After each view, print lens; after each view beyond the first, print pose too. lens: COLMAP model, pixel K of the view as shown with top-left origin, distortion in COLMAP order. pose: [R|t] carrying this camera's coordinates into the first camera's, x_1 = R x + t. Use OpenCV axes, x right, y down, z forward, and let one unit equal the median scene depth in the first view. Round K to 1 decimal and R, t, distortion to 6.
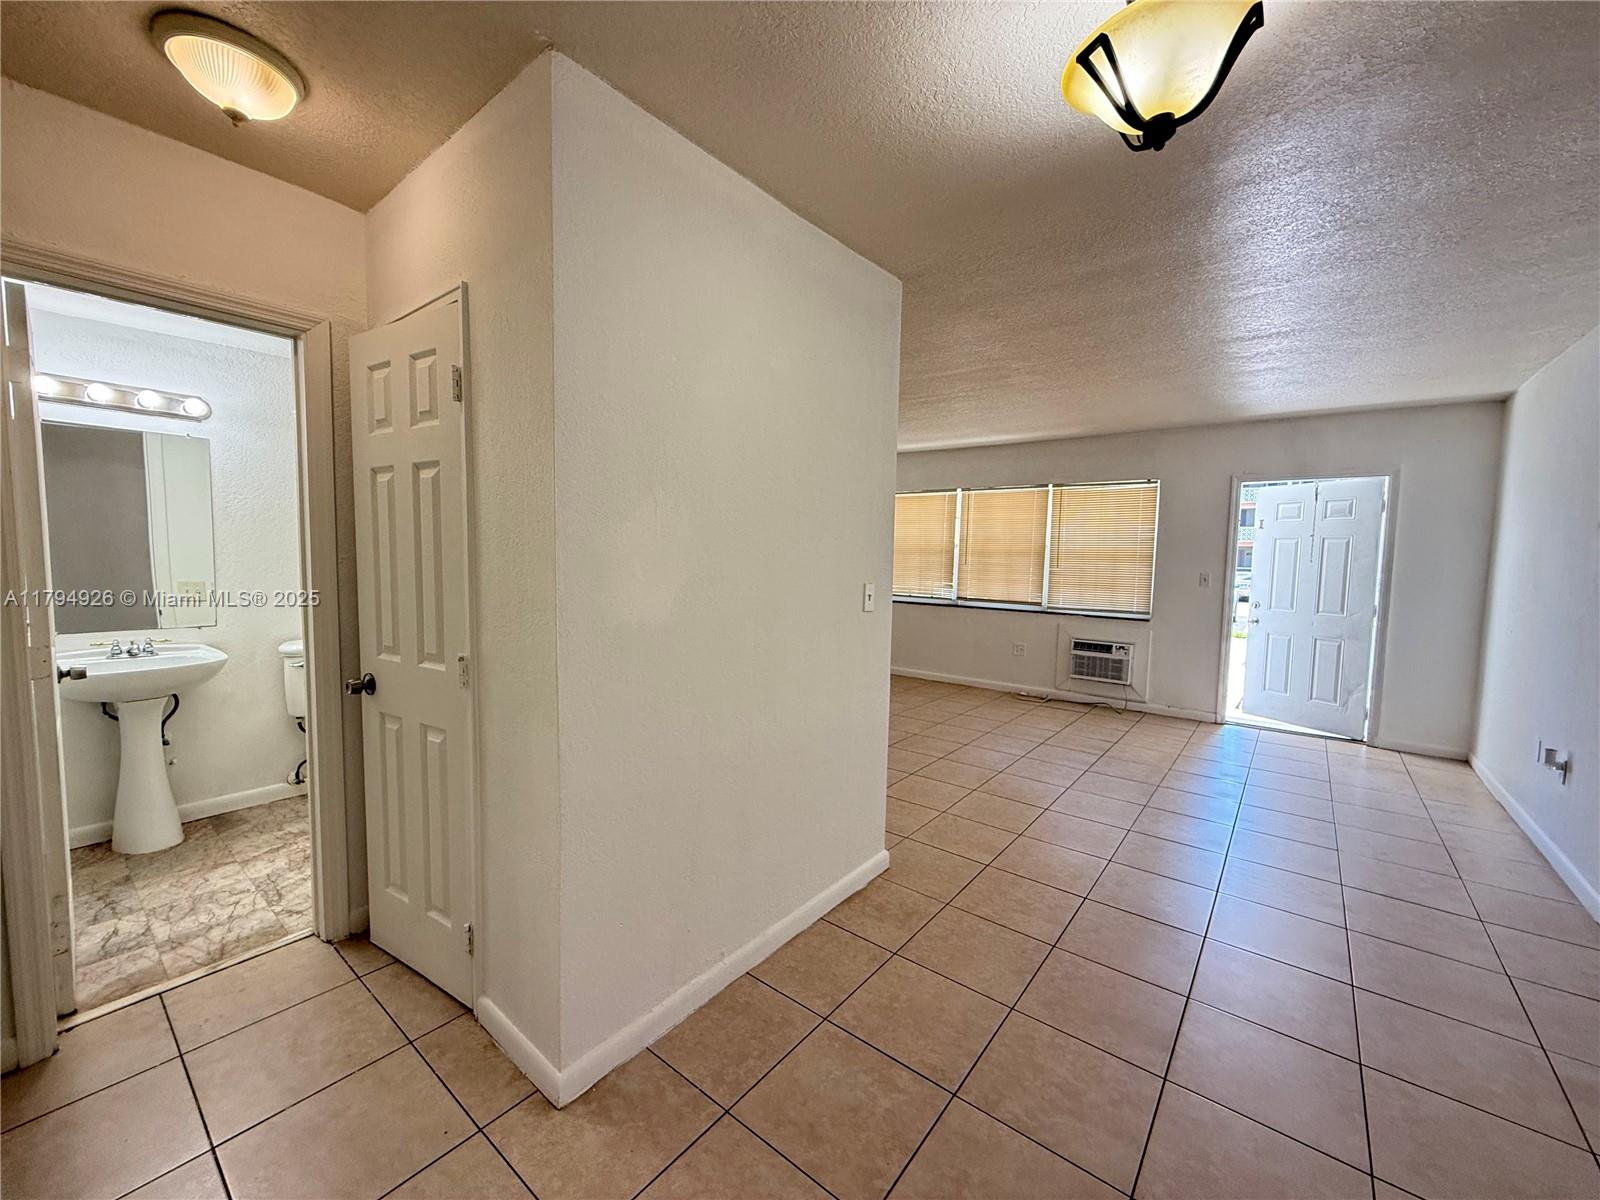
lens RADIAL K [[644.6, 0, 788.6], [0, 644.6, 598.1], [0, 0, 1]] dist [0.001061, -0.000034]
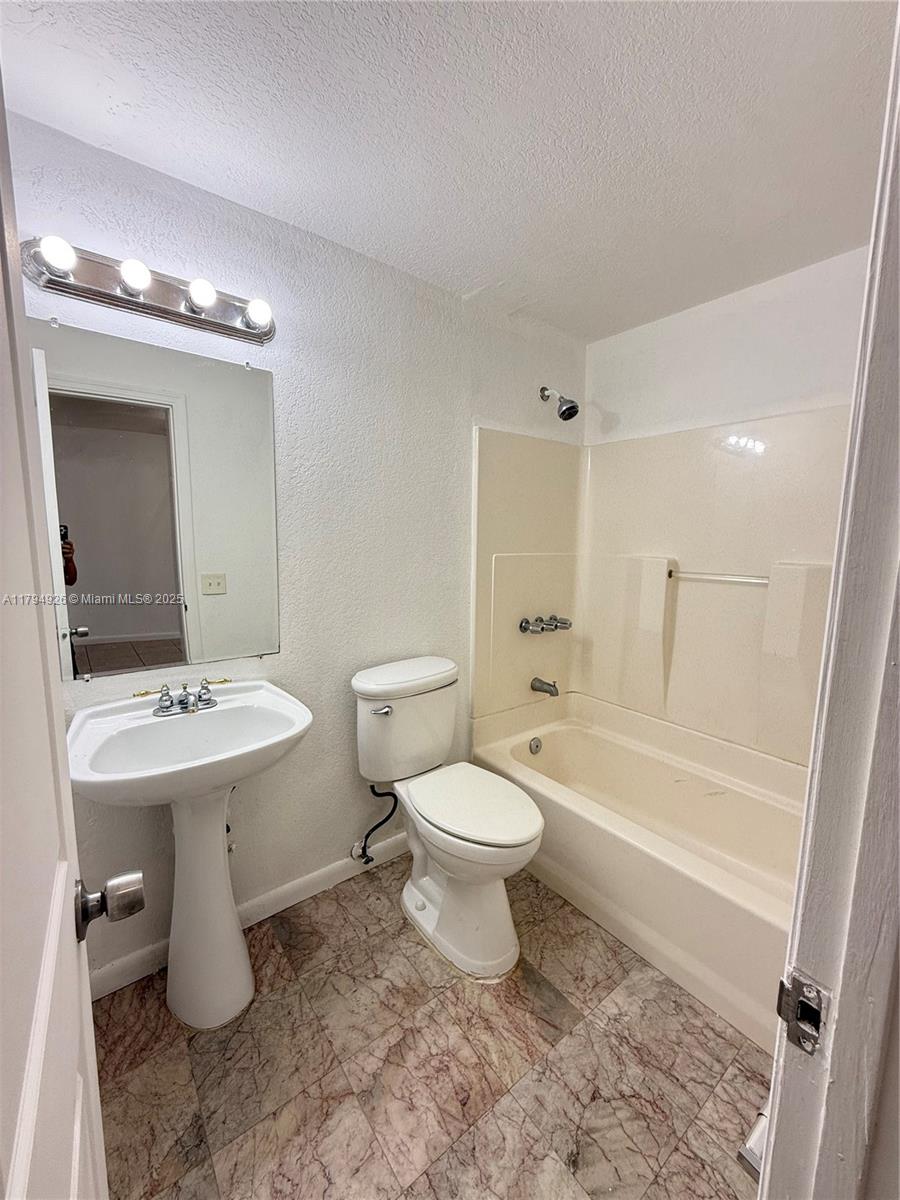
lens RADIAL K [[483.5, 0, 445.7], [0, 483.5, 597.8], [0, 0, 1]] dist [0.001061, -0.000034]
pose [[0.973086, 0.026376, -0.228927, -0.650407], [-0.013711, 0.998295, 0.056737, -0.052347], [0.230033, -0.052071, 0.971789, 0.589725]]
